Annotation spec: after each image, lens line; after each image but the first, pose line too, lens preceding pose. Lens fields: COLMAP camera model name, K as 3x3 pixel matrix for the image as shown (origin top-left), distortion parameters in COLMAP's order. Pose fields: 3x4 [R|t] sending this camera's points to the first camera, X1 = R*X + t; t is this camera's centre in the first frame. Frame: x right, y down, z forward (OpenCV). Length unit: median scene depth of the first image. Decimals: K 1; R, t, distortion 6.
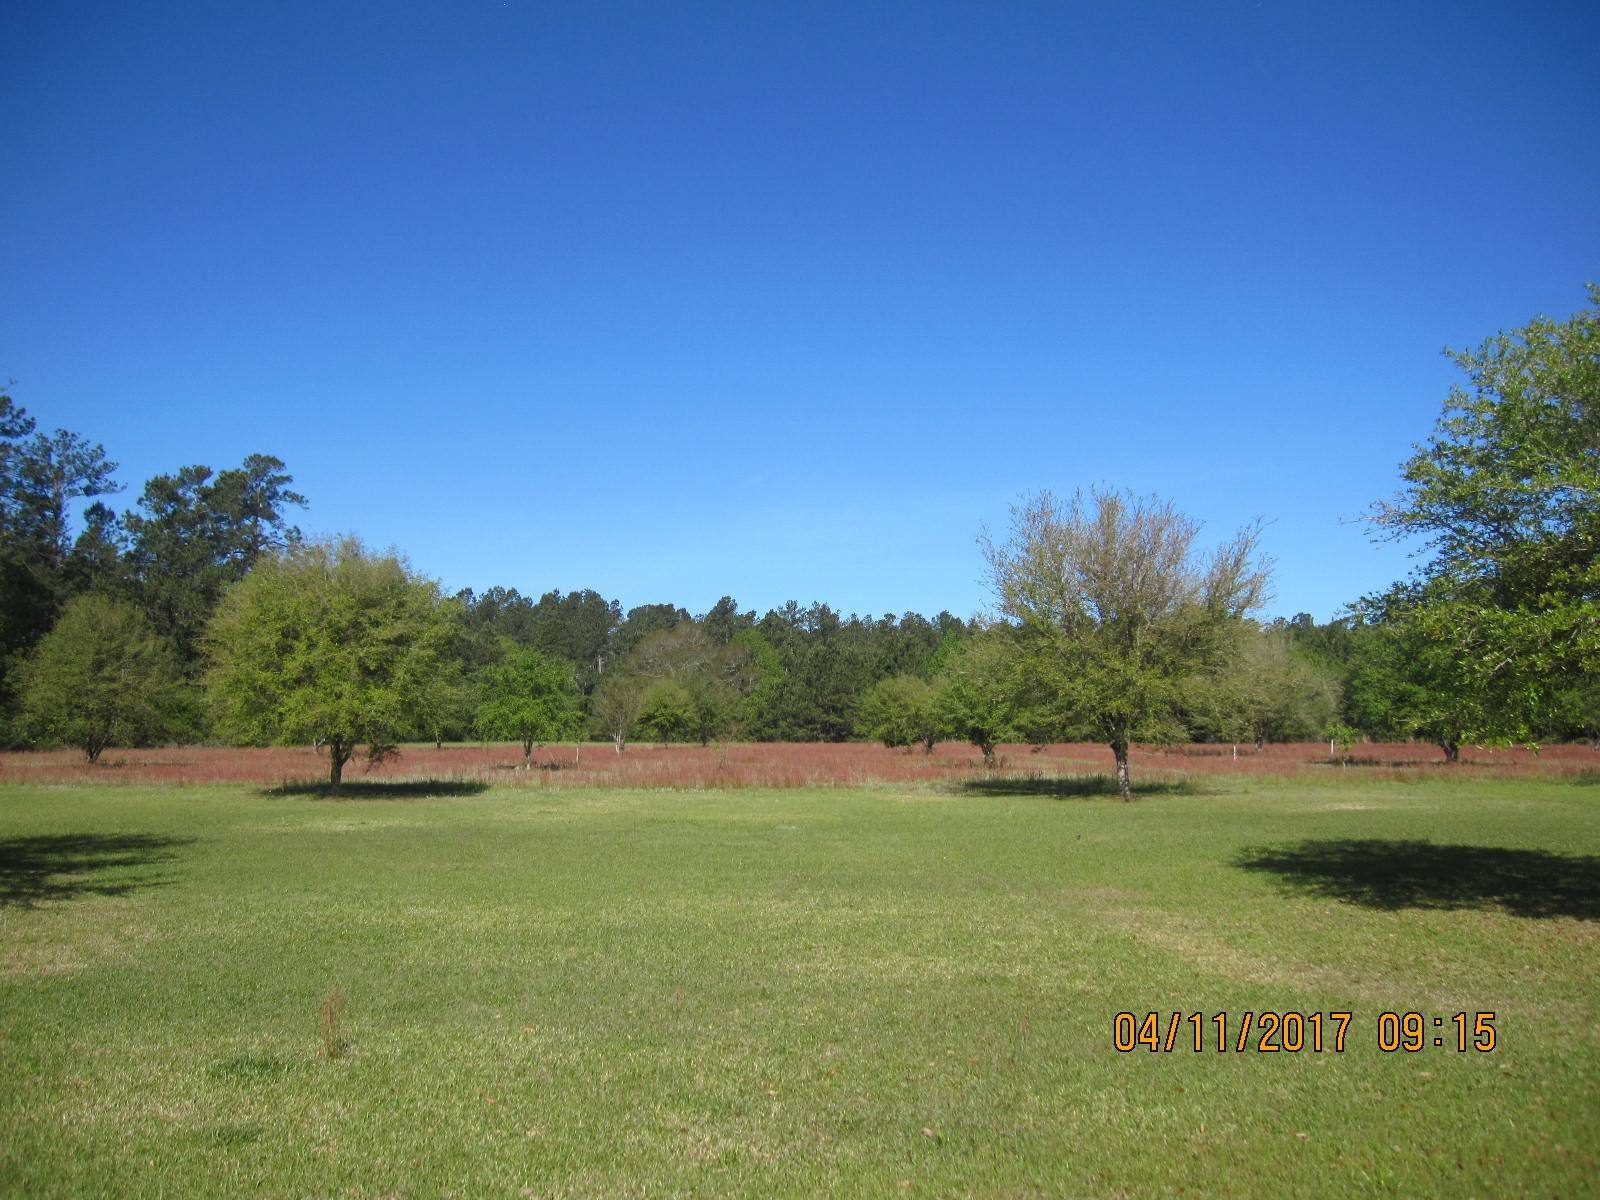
lens RADIAL K [[1308.5, 0, 796.9], [0, 1308.5, 600.9], [0, 0, 1]] dist [-0.079063, 0.048583]
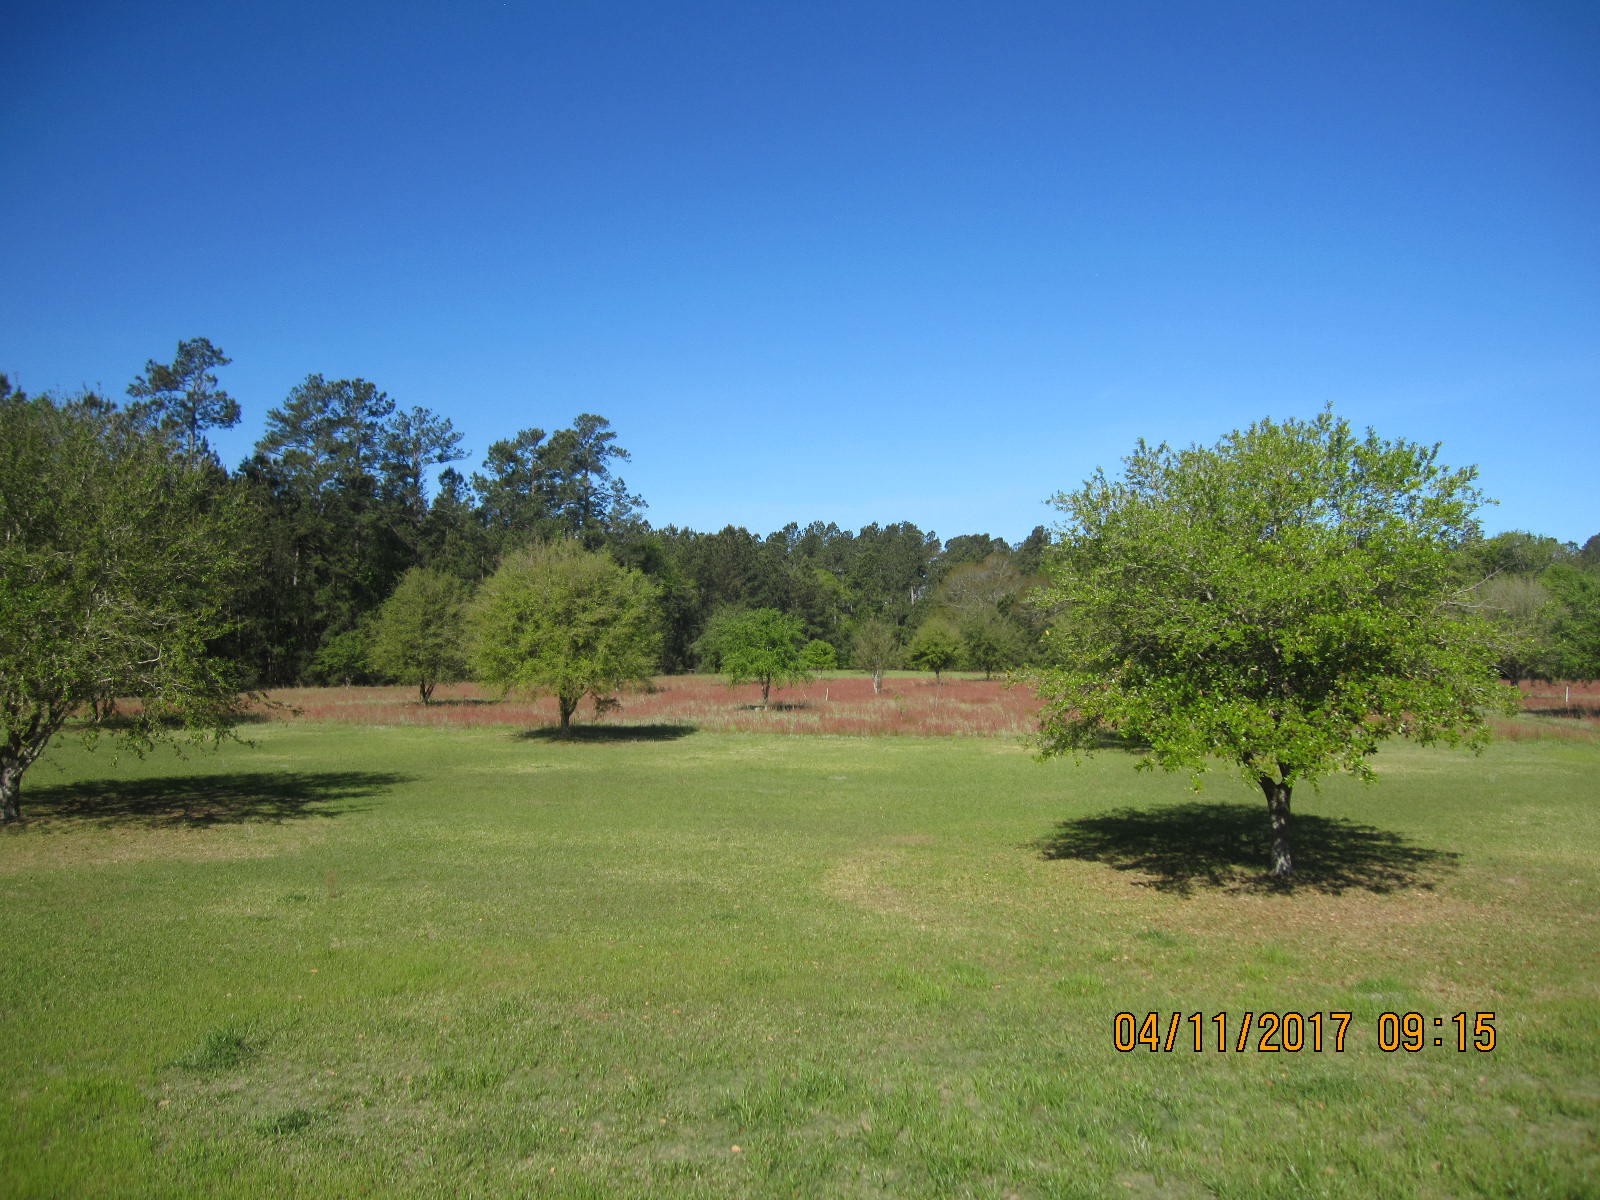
lens RADIAL K [[1308.5, 0, 796.9], [0, 1308.5, 600.9], [0, 0, 1]] dist [-0.079063, 0.048583]
pose [[0.966010, -0.007391, -0.258399, 0.058889], [0.022740, 0.998146, 0.056464, -0.016074], [0.257503, -0.060420, 0.964387, -0.055360]]
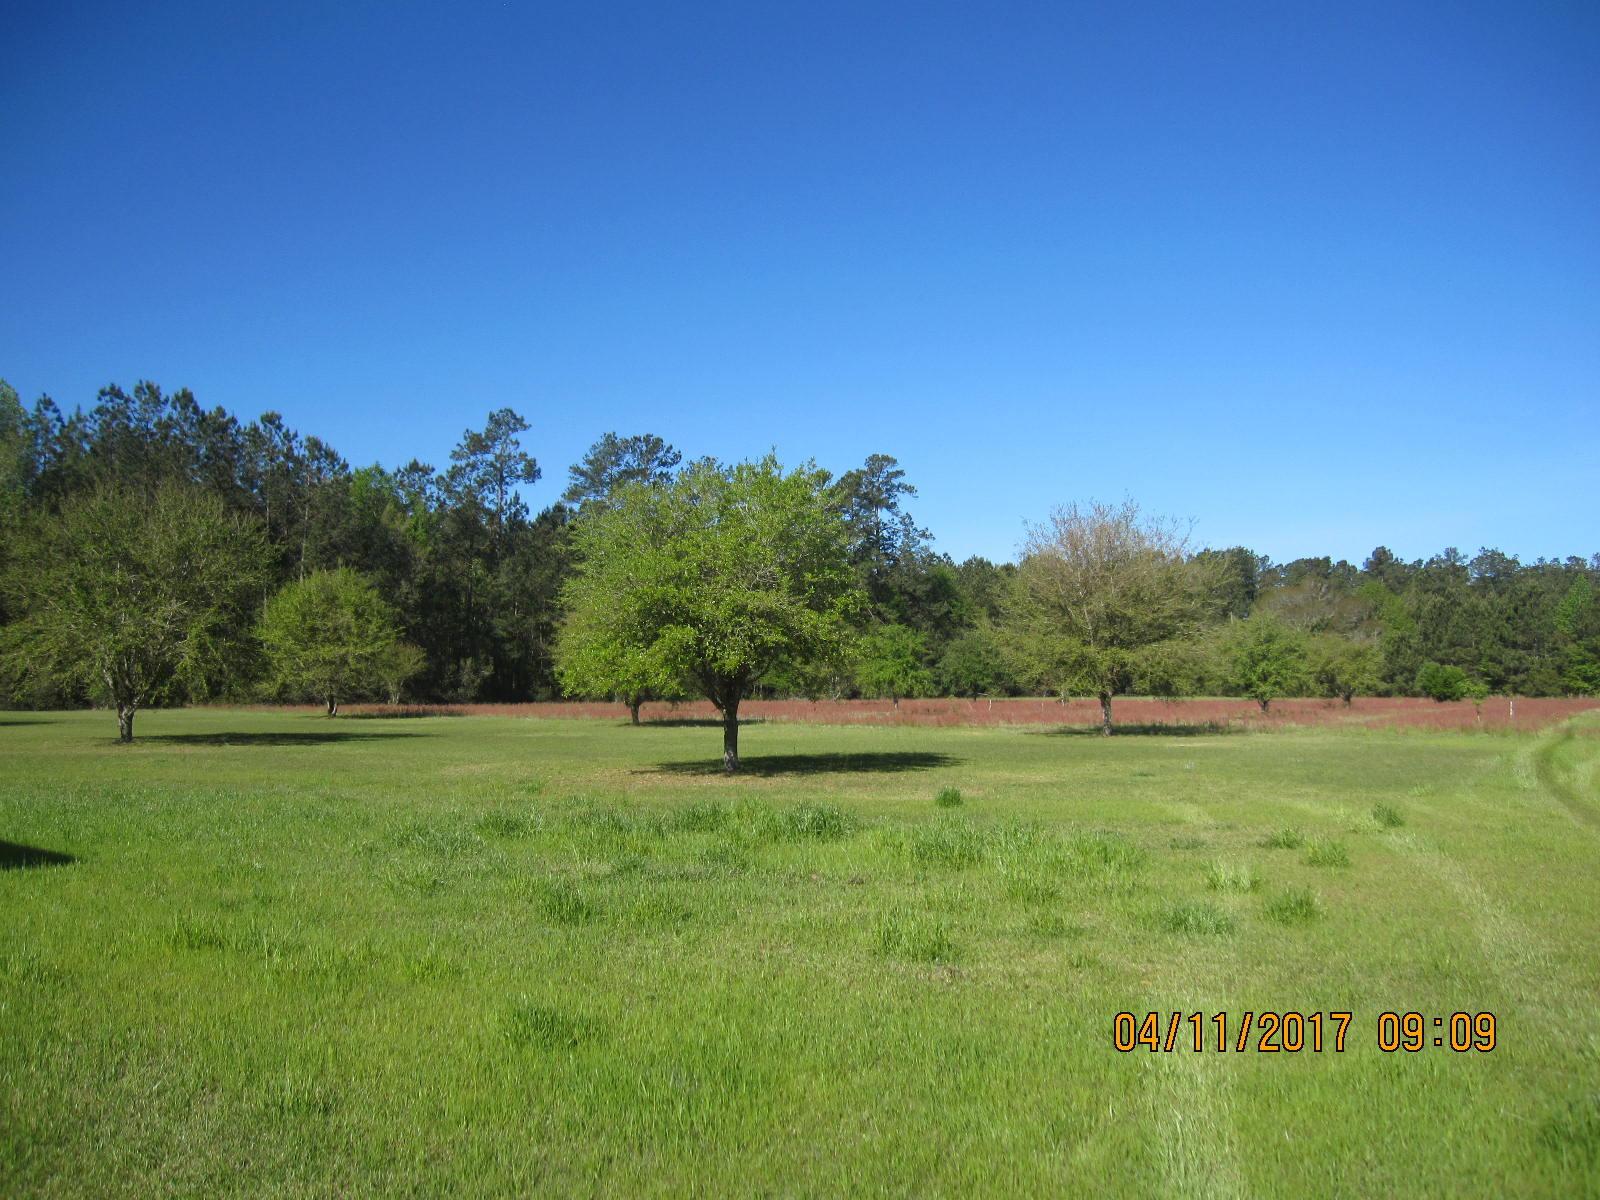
lens RADIAL K [[1308.5, 0, 796.9], [0, 1308.5, 600.9], [0, 0, 1]] dist [-0.079063, 0.048583]
pose [[0.848611, -0.032463, -0.528021, 0.192246], [0.050212, 0.998552, 0.019306, -0.007913], [0.526630, -0.042896, 0.849012, -0.079272]]
